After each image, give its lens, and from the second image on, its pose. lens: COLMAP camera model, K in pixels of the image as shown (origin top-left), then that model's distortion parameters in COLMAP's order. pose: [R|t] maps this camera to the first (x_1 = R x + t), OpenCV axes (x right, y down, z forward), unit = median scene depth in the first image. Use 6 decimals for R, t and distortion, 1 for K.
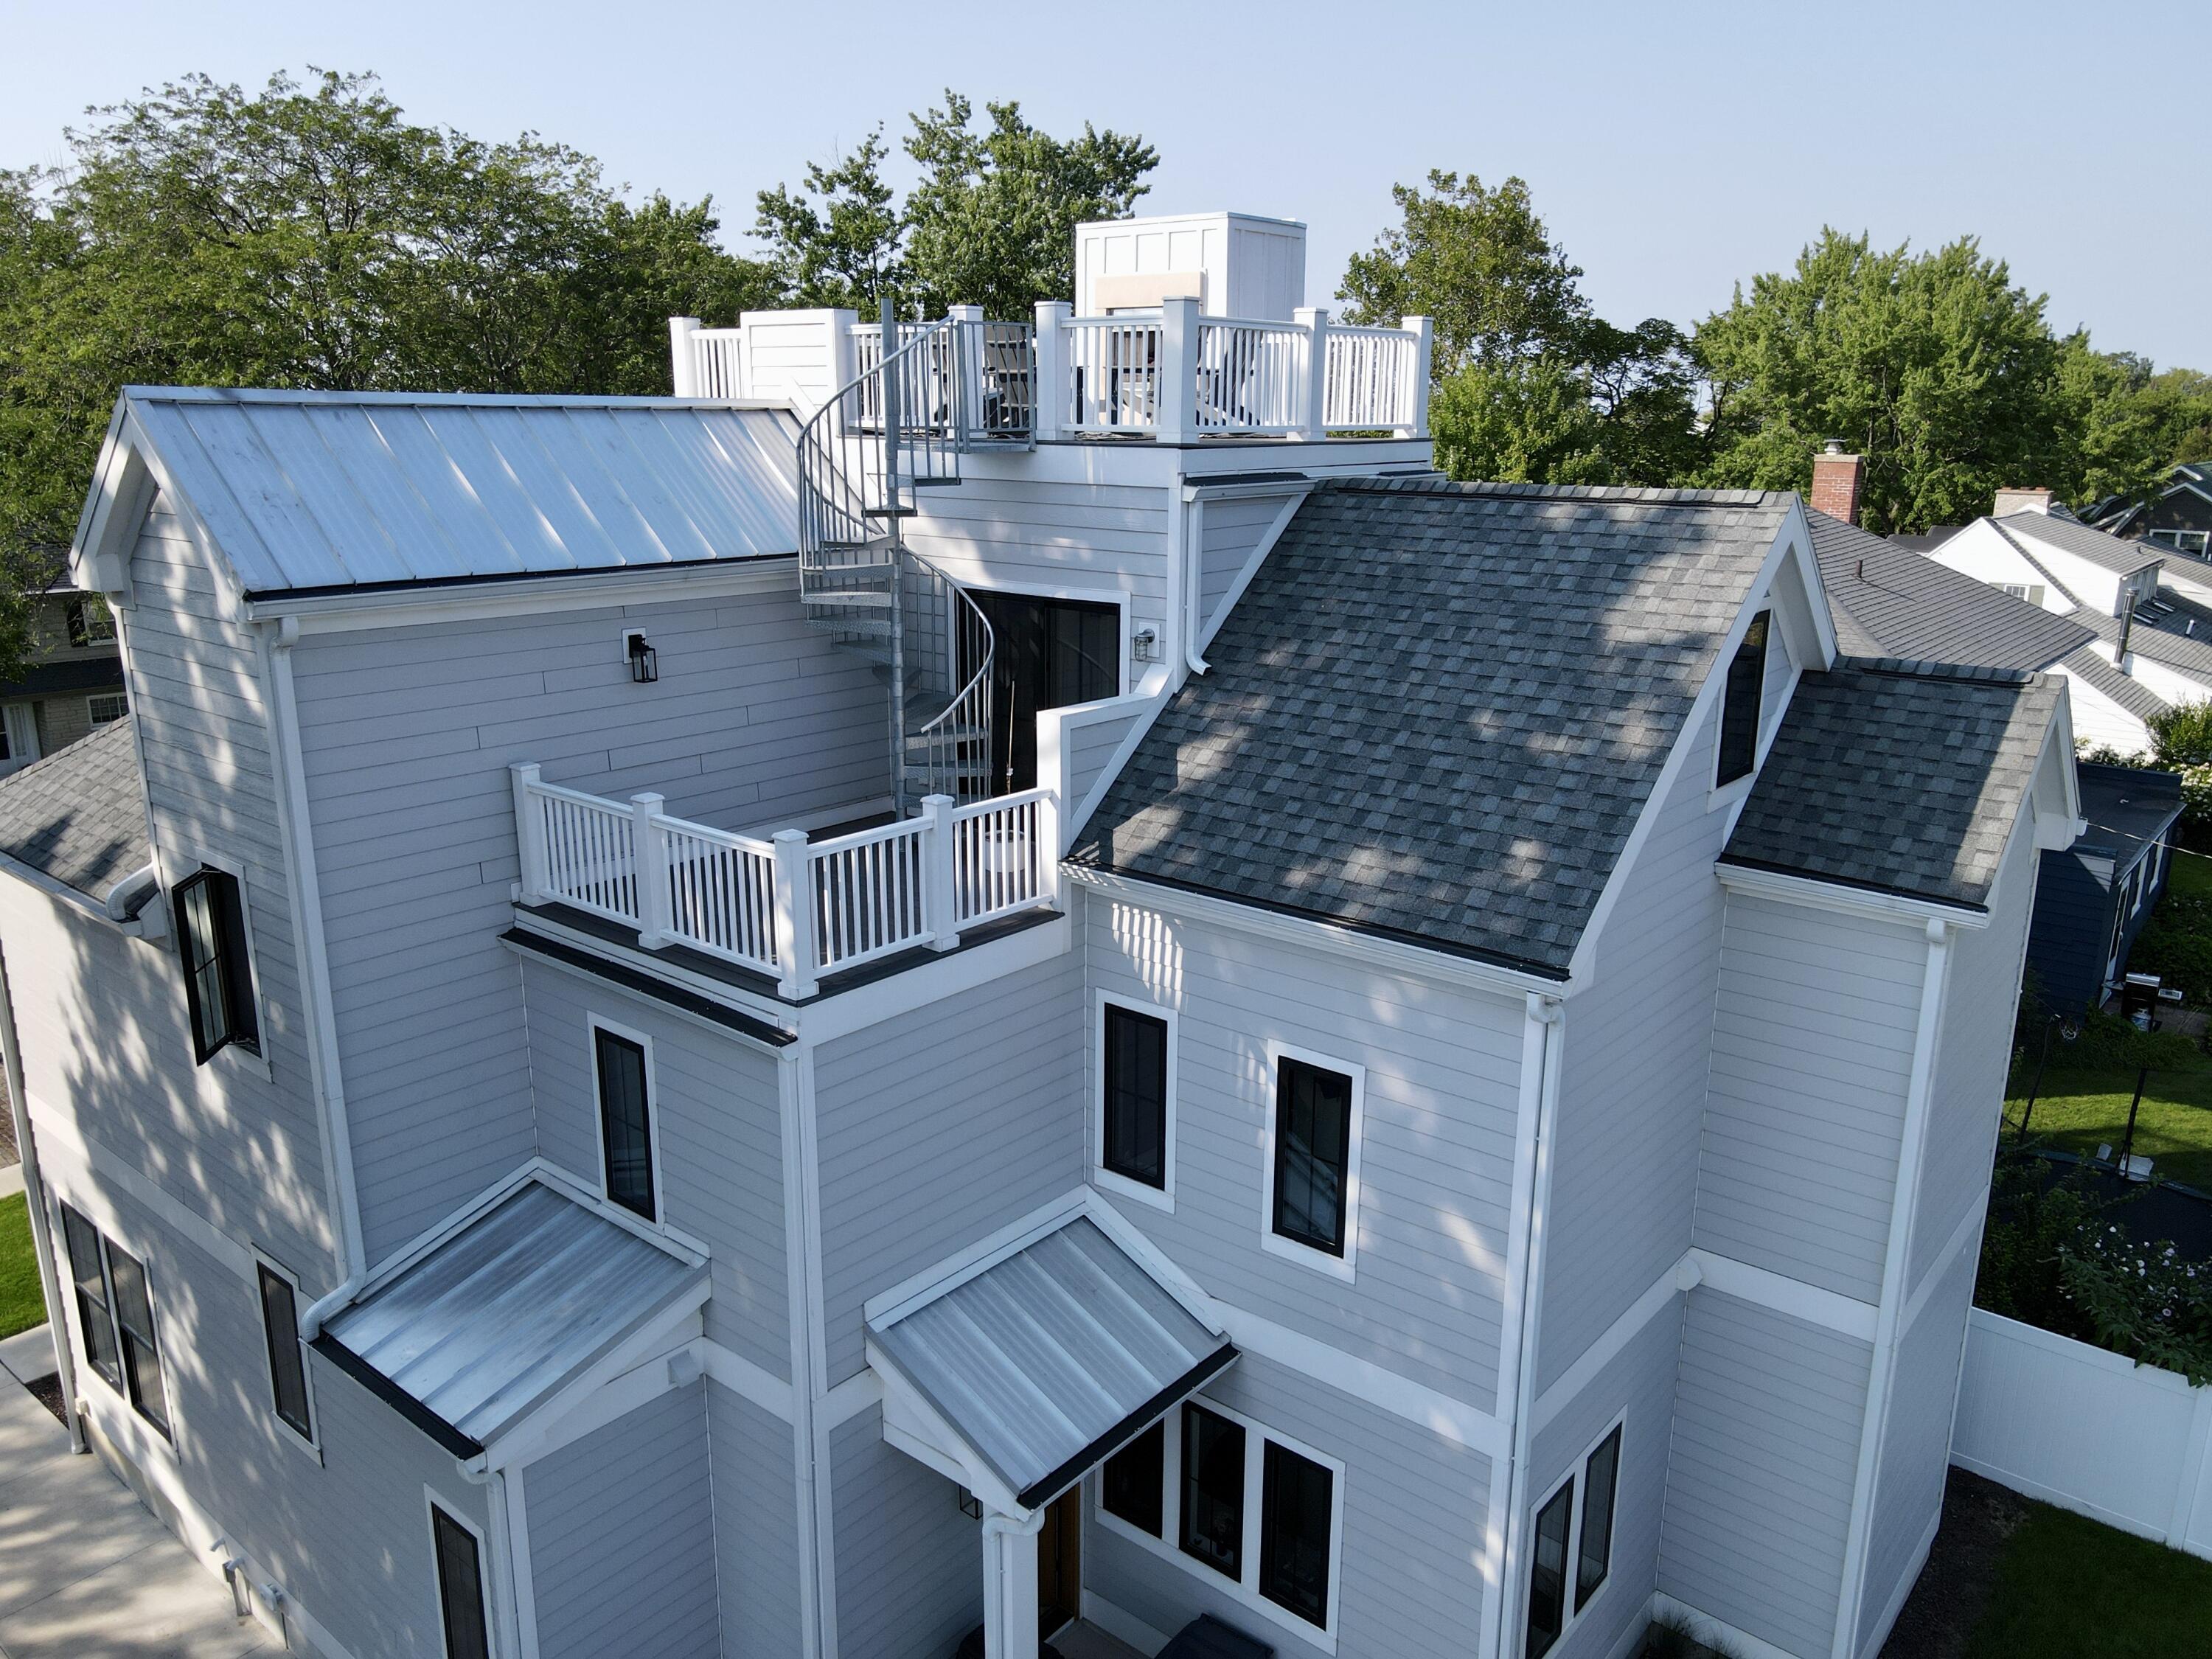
lens RADIAL K [[1634.1, 0, 1117.7], [0, 1634.1, 835.1], [0, 0, 1]] dist [0.016970, -0.001504]
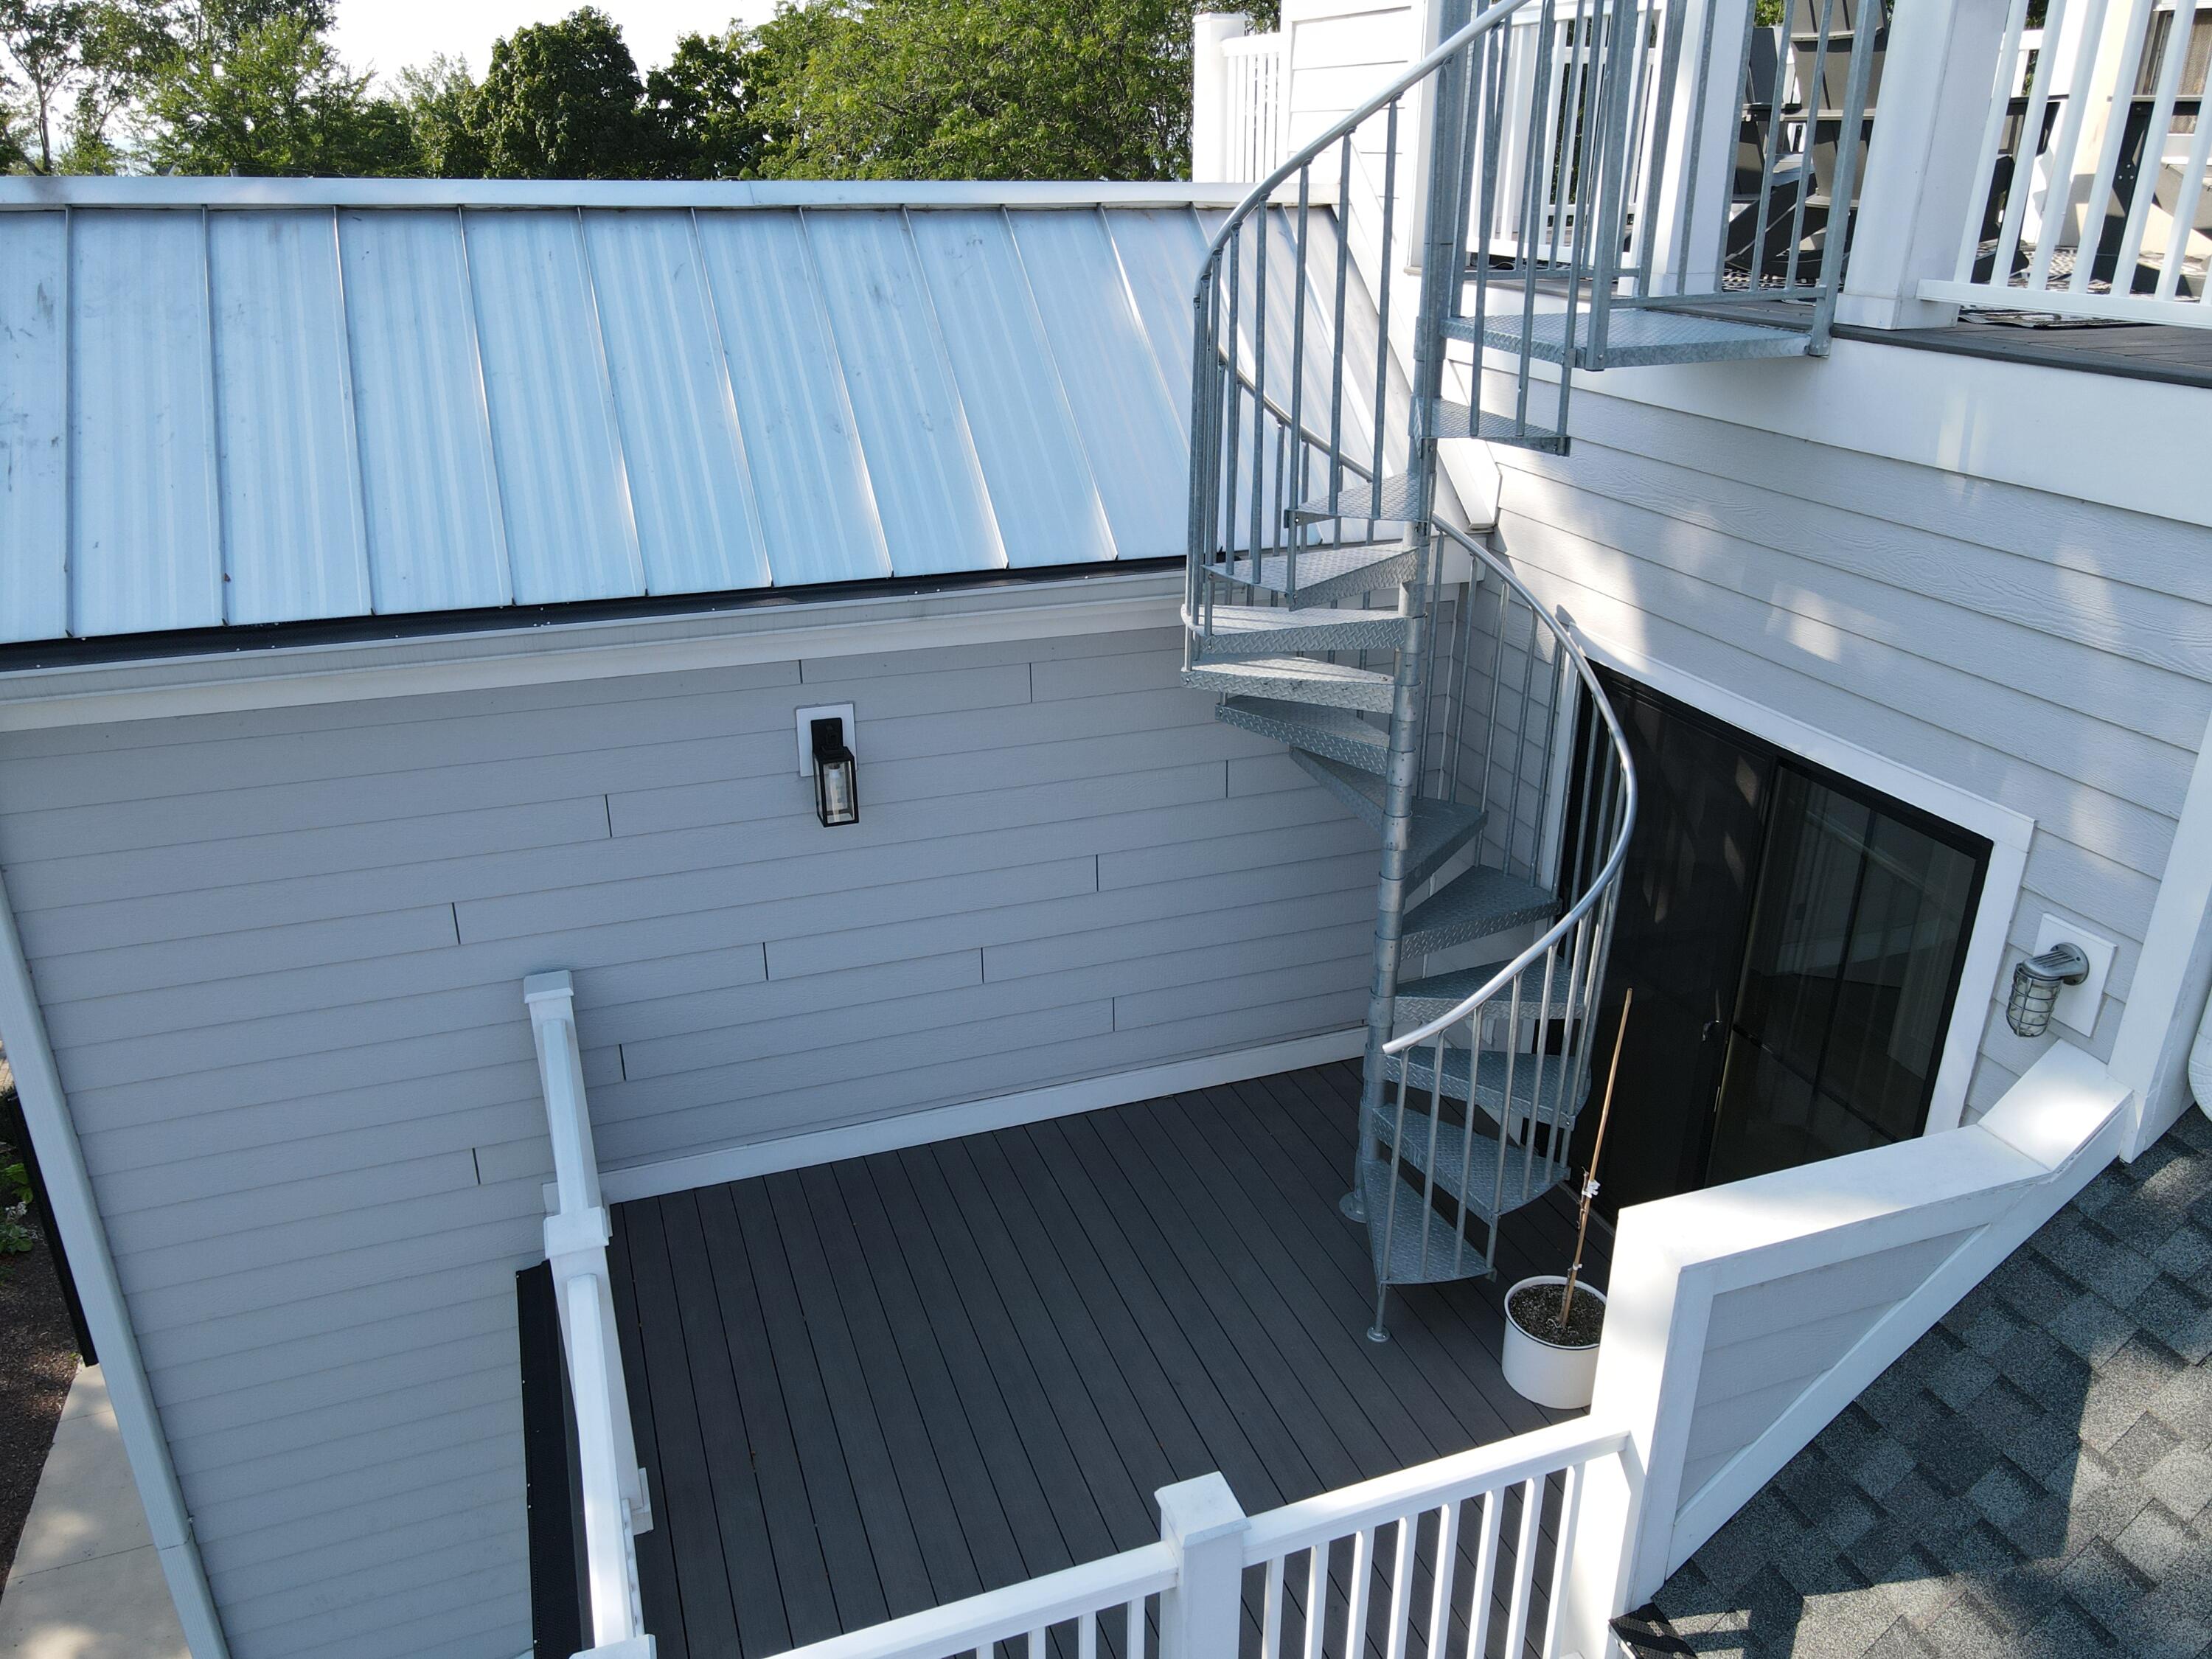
lens RADIAL K [[1634.1, 0, 1129.7], [0, 1634.1, 820.9], [0, 0, 1]] dist [0.016970, -0.001504]
pose [[0.868215, 0.189507, -0.458573, 0.000331], [-0.124876, 0.977898, 0.167692, -0.043244], [0.480217, -0.088328, 0.872691, 0.148353]]
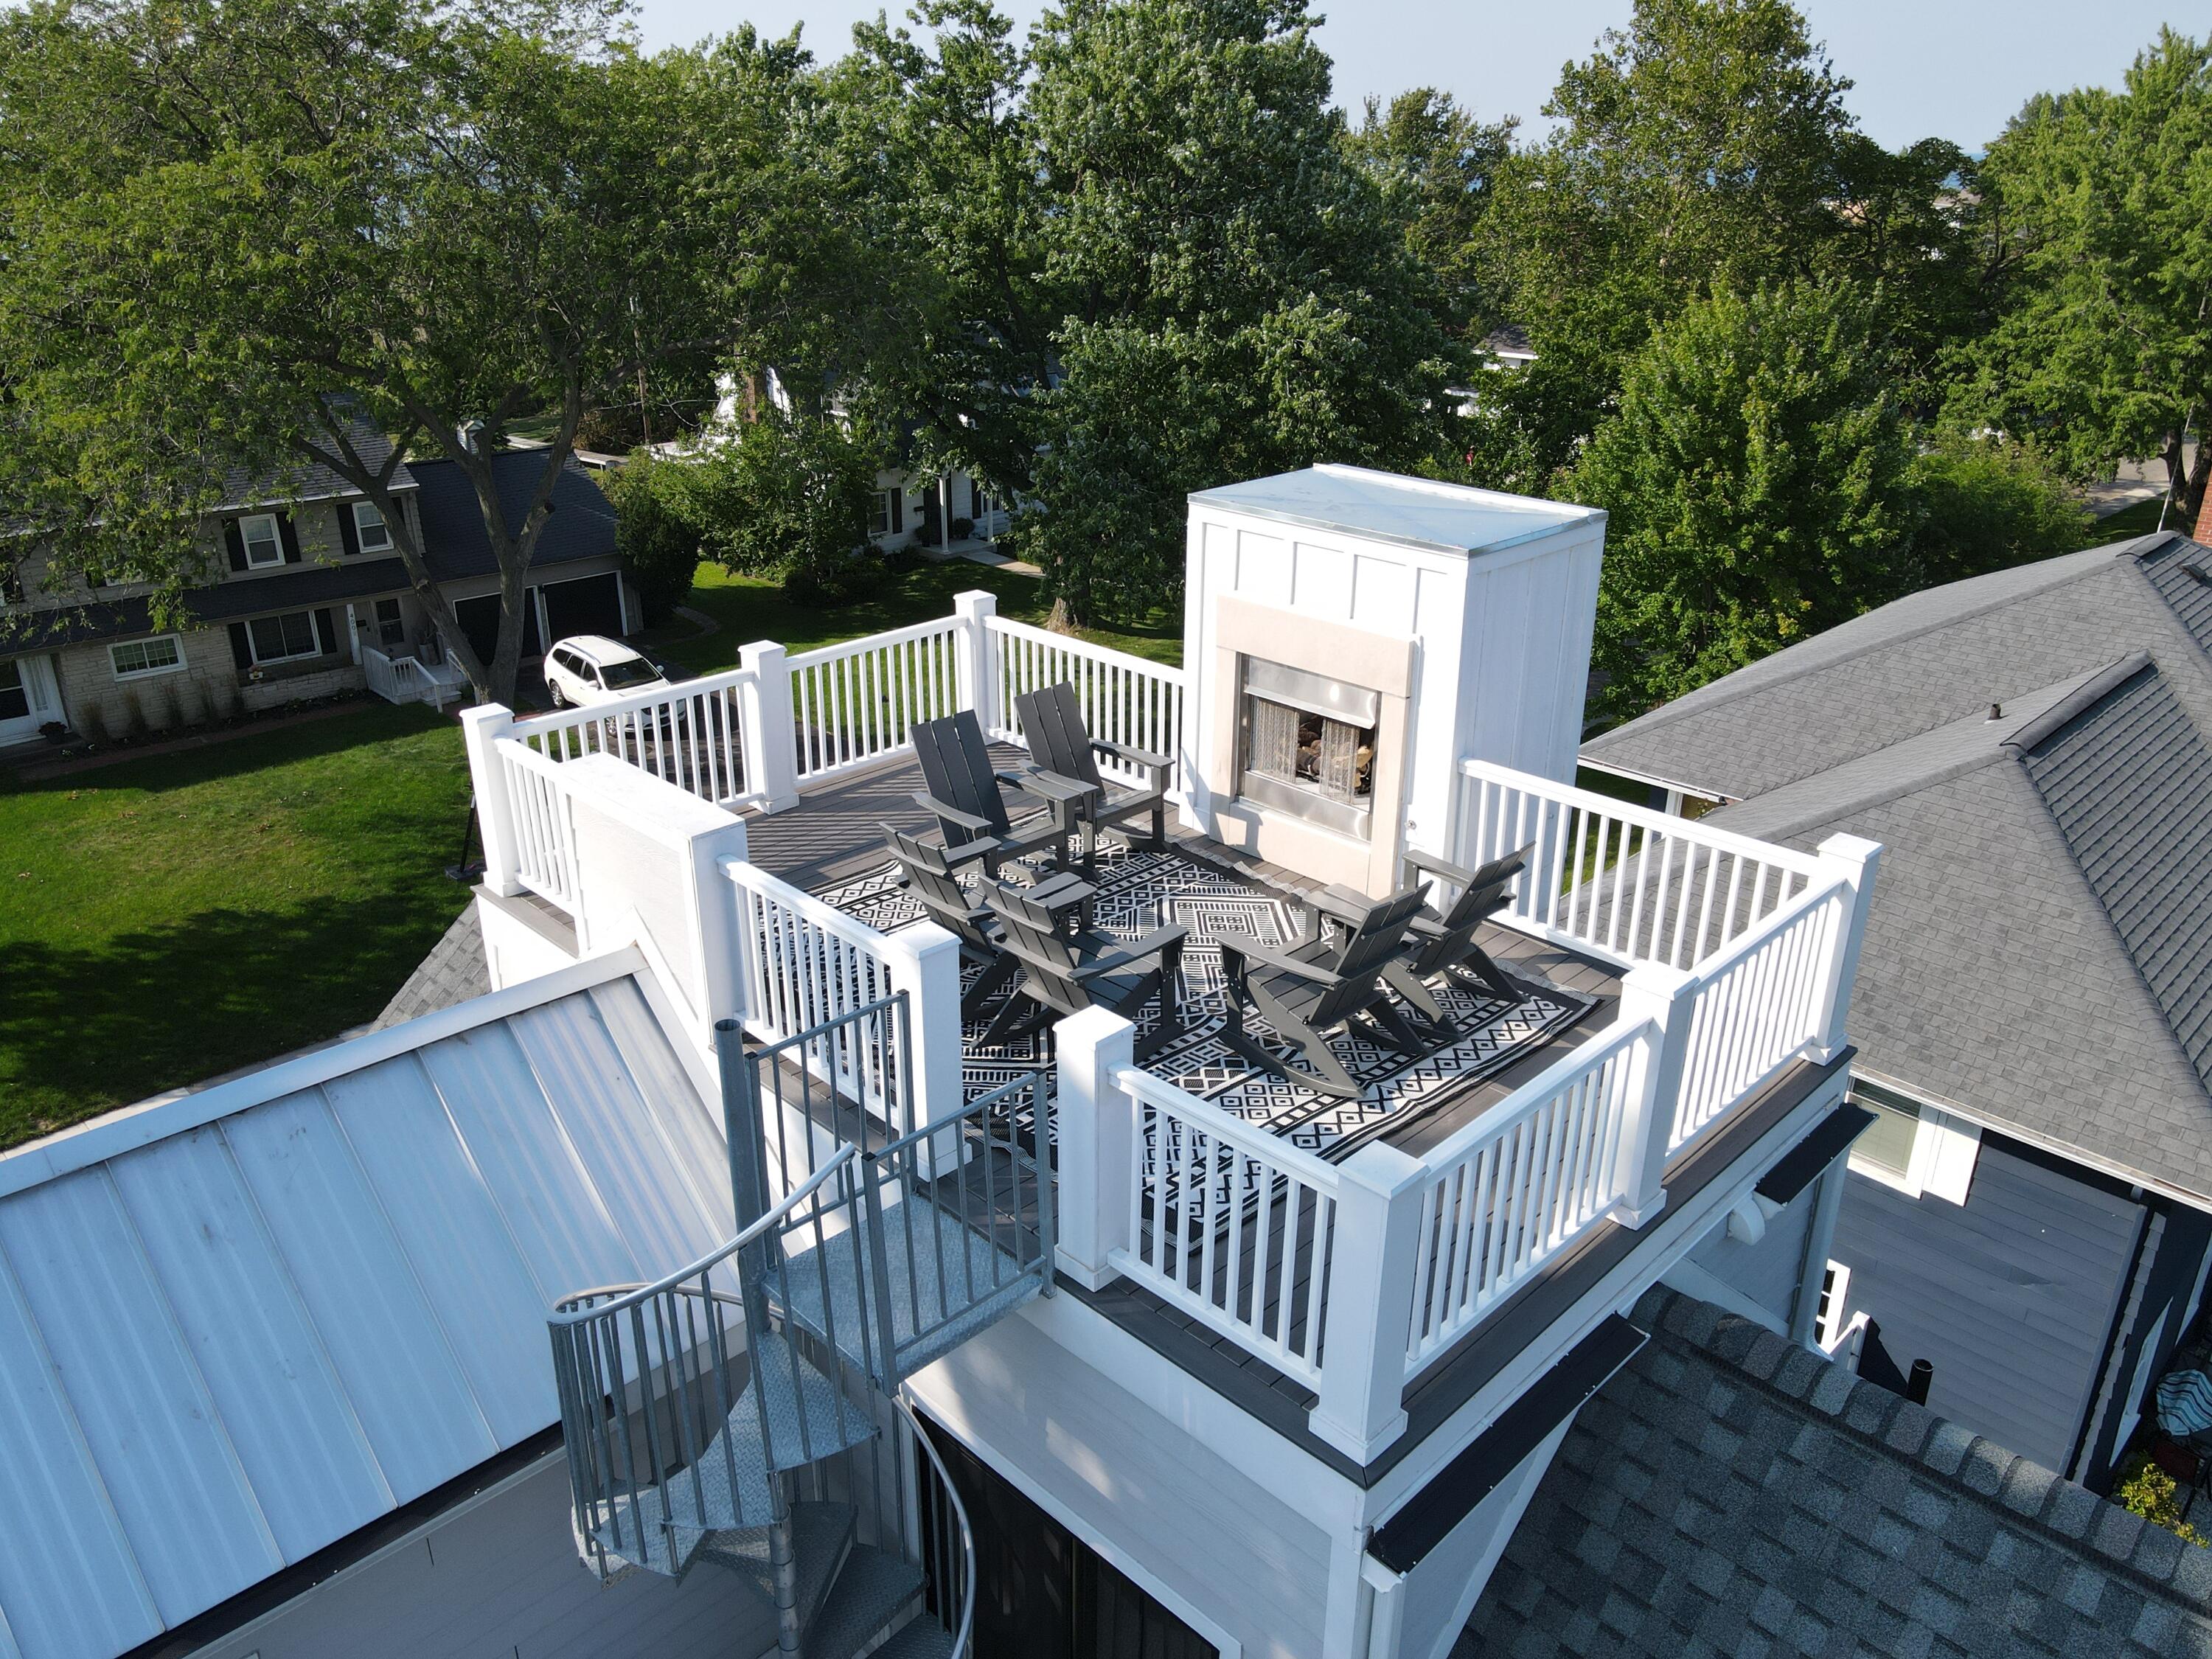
lens RADIAL K [[1634.1, 0, 1116.2], [0, 1634.1, 820.3], [0, 0, 1]] dist [0.016970, -0.001504]
pose [[0.995551, 0.034260, -0.087777, 0.001045], [-0.022235, 0.990666, 0.134485, -0.106188], [0.091566, -0.131935, 0.987020, 0.134435]]
